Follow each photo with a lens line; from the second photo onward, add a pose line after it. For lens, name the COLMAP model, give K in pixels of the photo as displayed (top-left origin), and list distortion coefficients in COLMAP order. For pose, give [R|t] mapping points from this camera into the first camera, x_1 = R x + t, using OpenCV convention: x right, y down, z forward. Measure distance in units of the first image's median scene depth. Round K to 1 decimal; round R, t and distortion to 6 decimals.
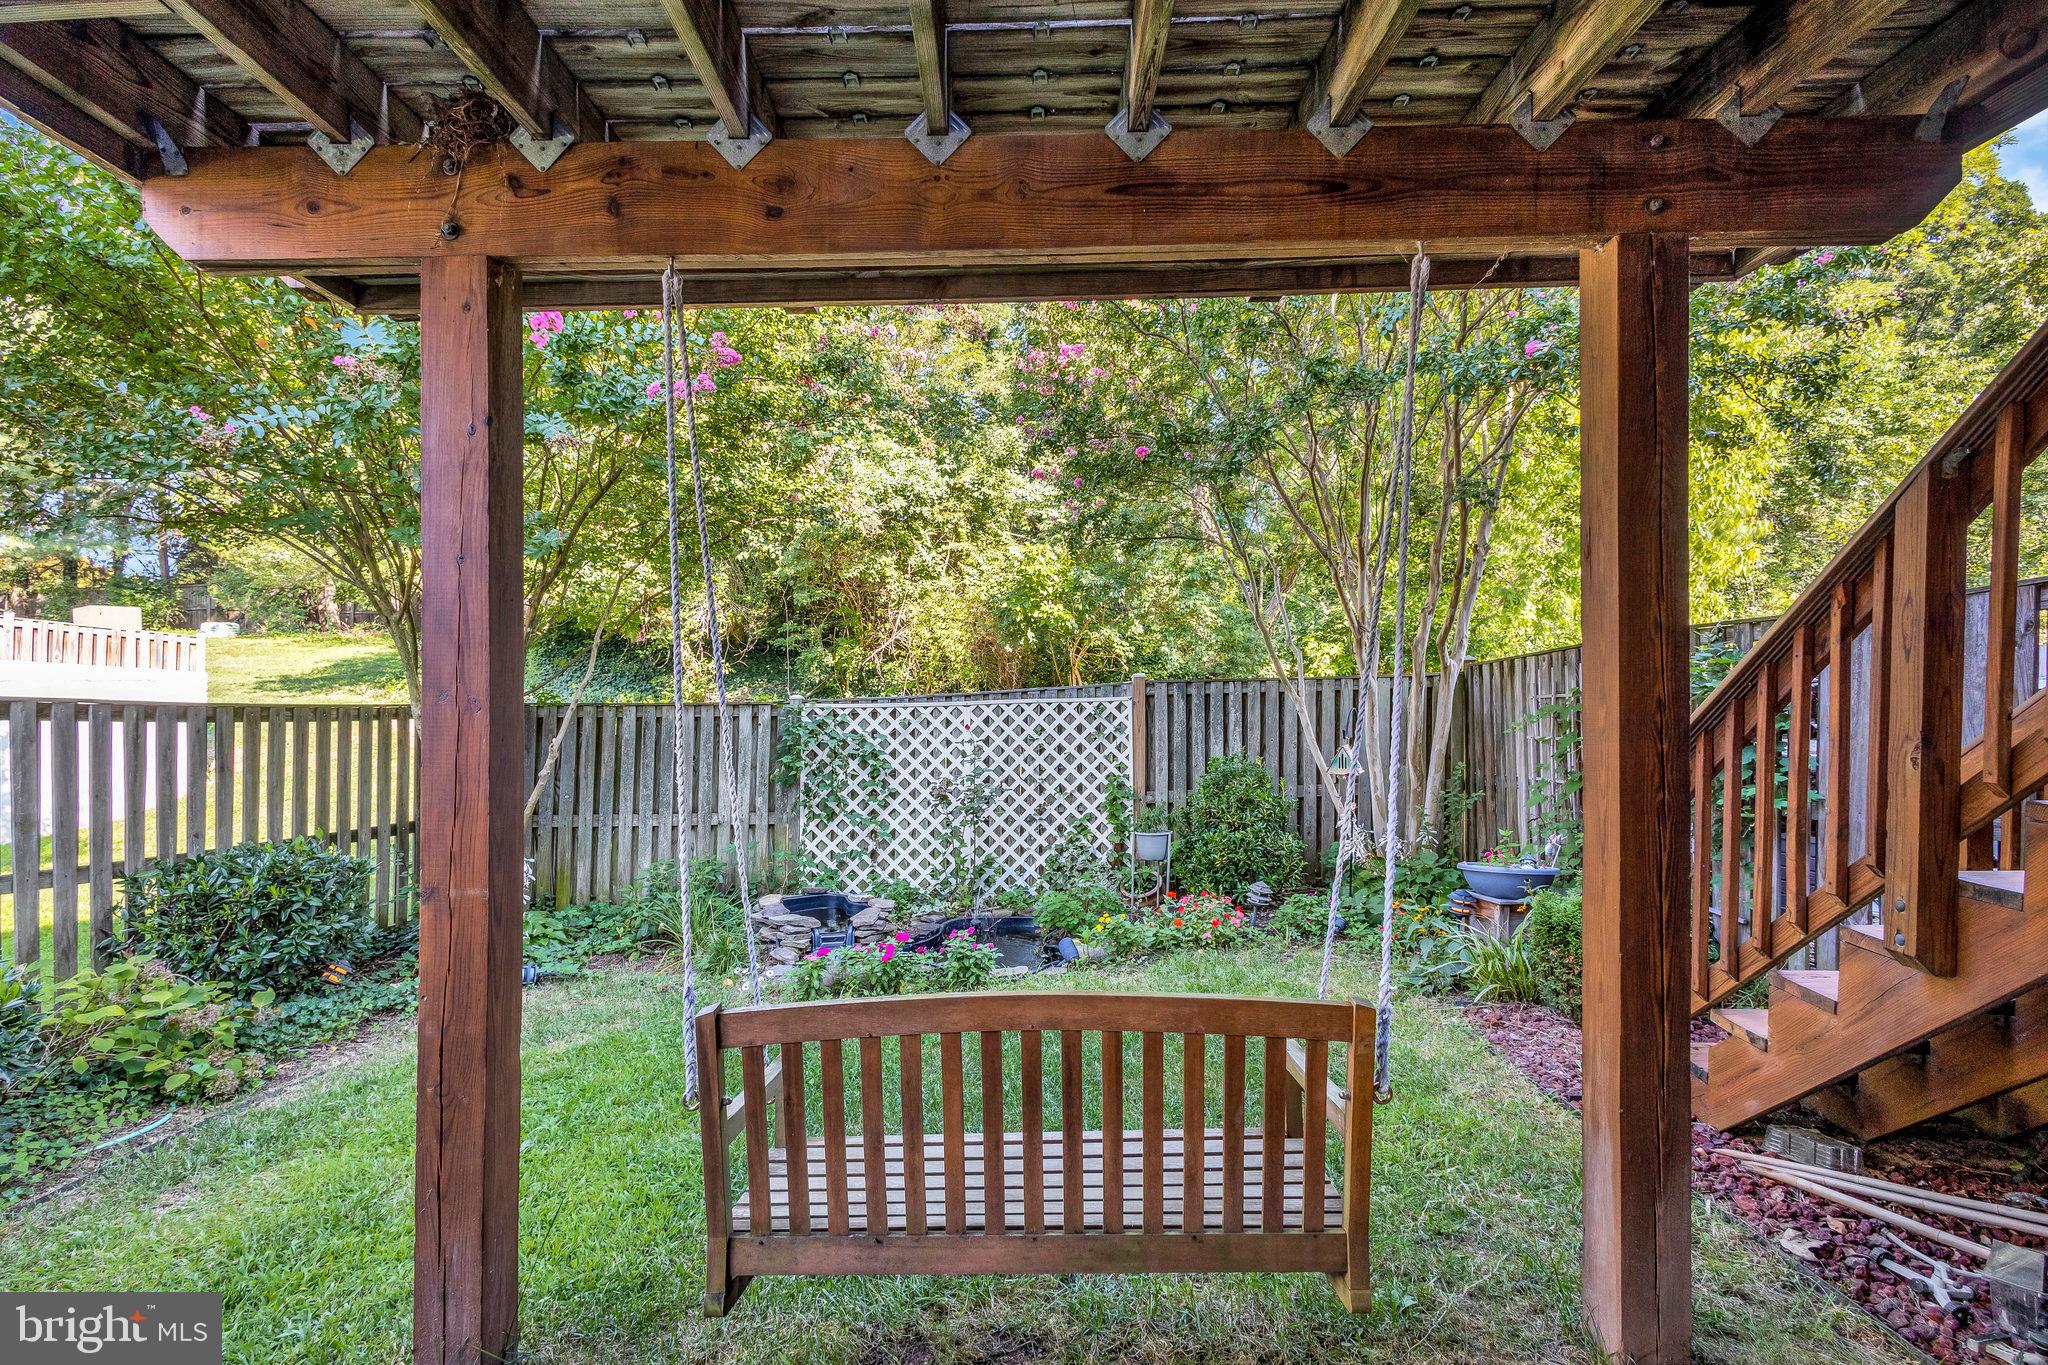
lens RADIAL K [[939.3, 0, 1100.2], [0, 939.3, 678.1], [0, 0, 1]] dist [0.004399, 0.000337]
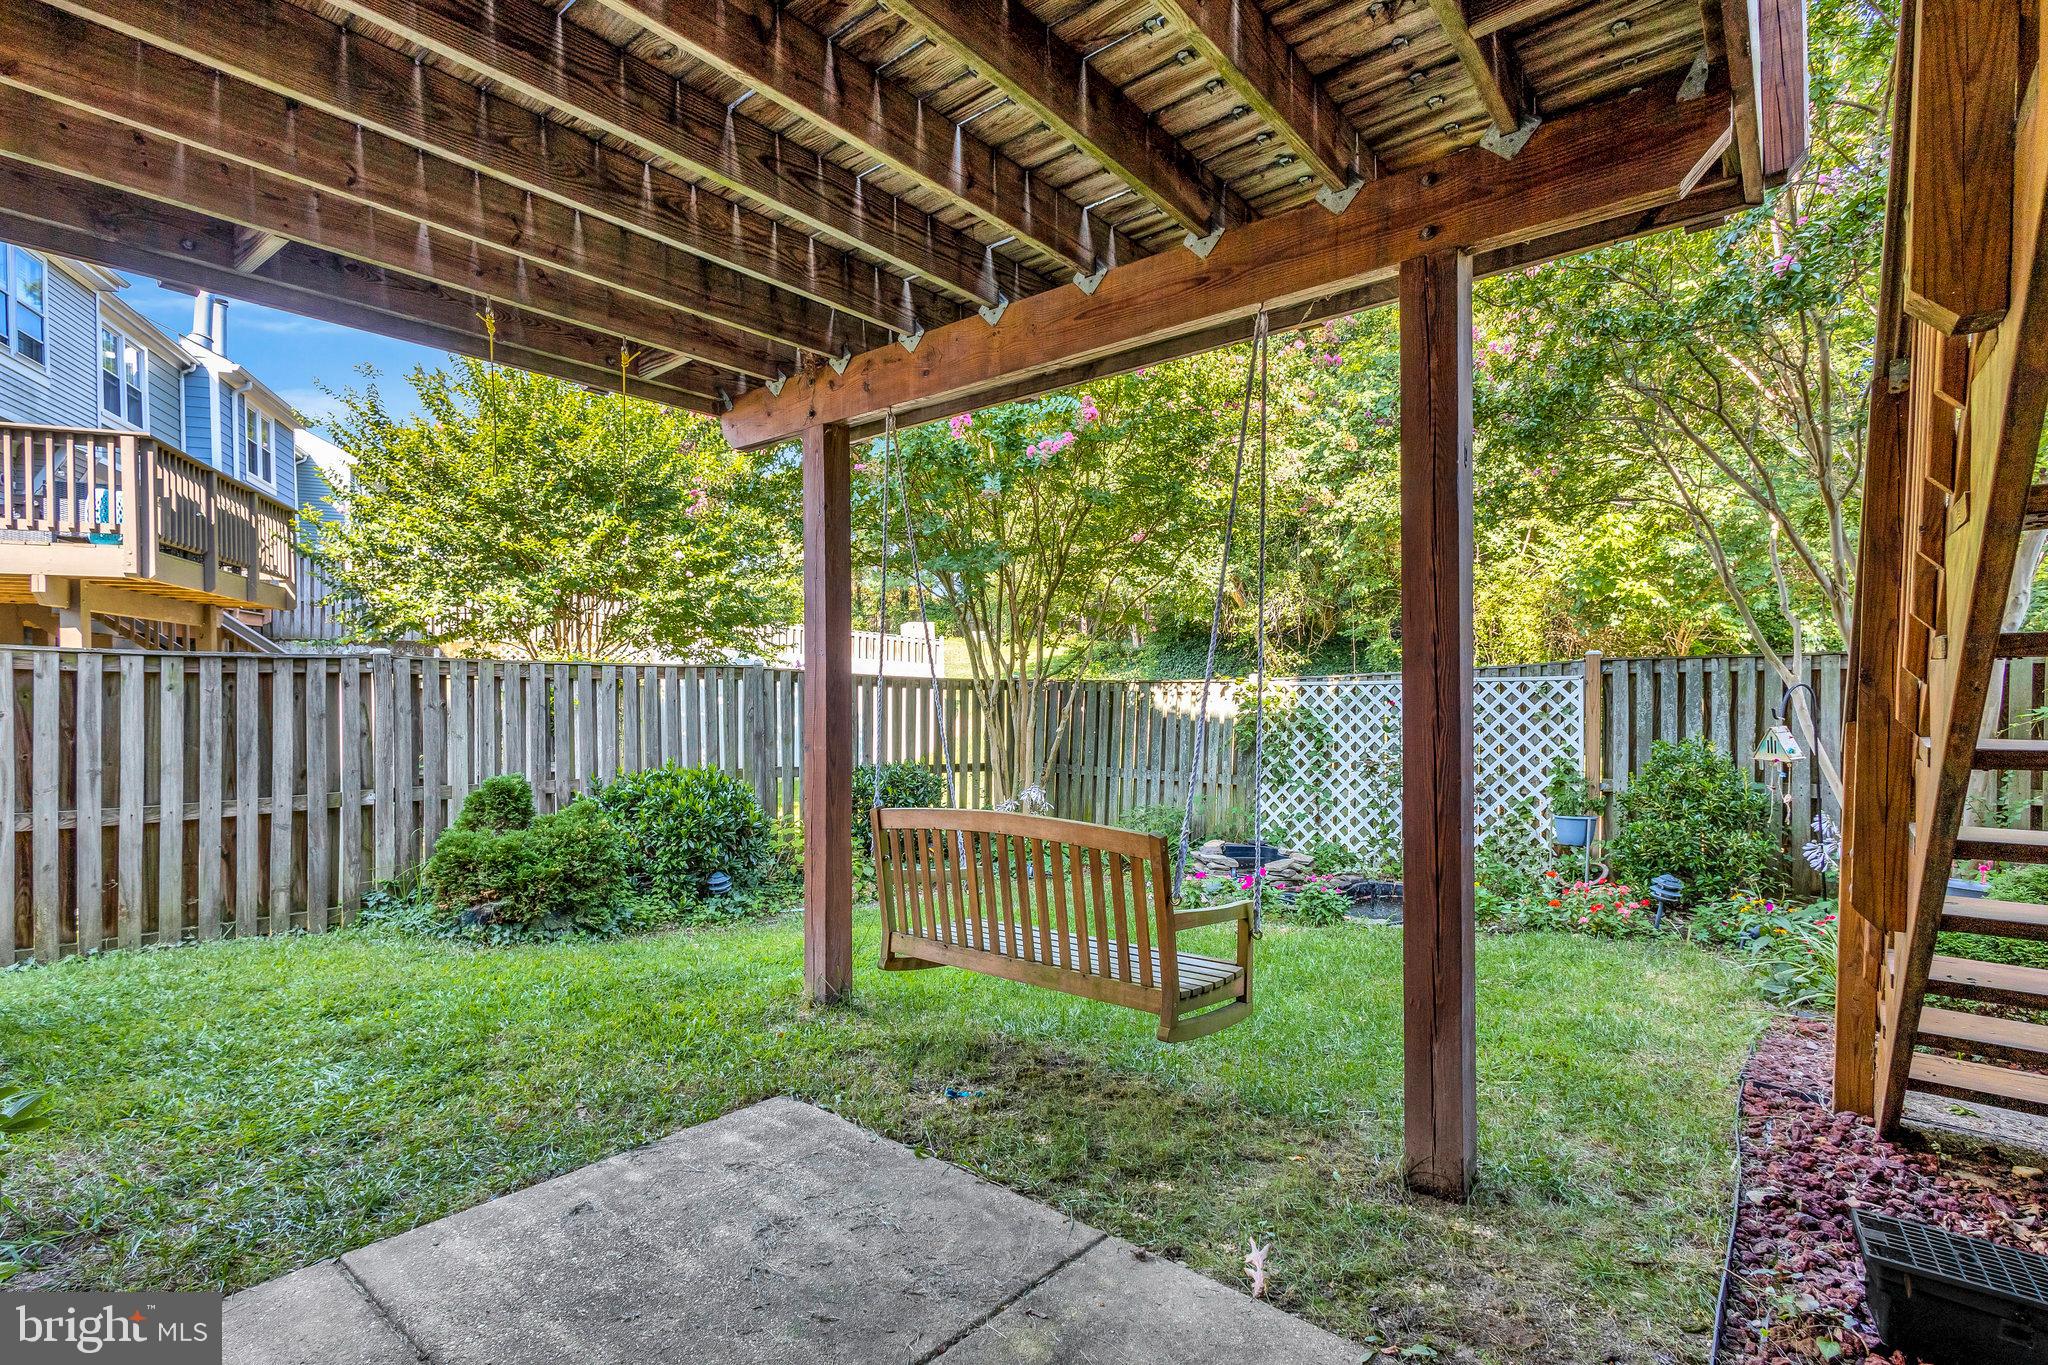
lens RADIAL K [[960.7, 0, 1088.3], [0, 960.7, 675.4], [0, 0, 1]] dist [0.005592, 0.000694]
pose [[0.799806, -0.000571, -0.600259, 0.216816], [0.002579, 0.999994, 0.002485, 0.016157], [0.600253, -0.003535, 0.799802, -0.059926]]
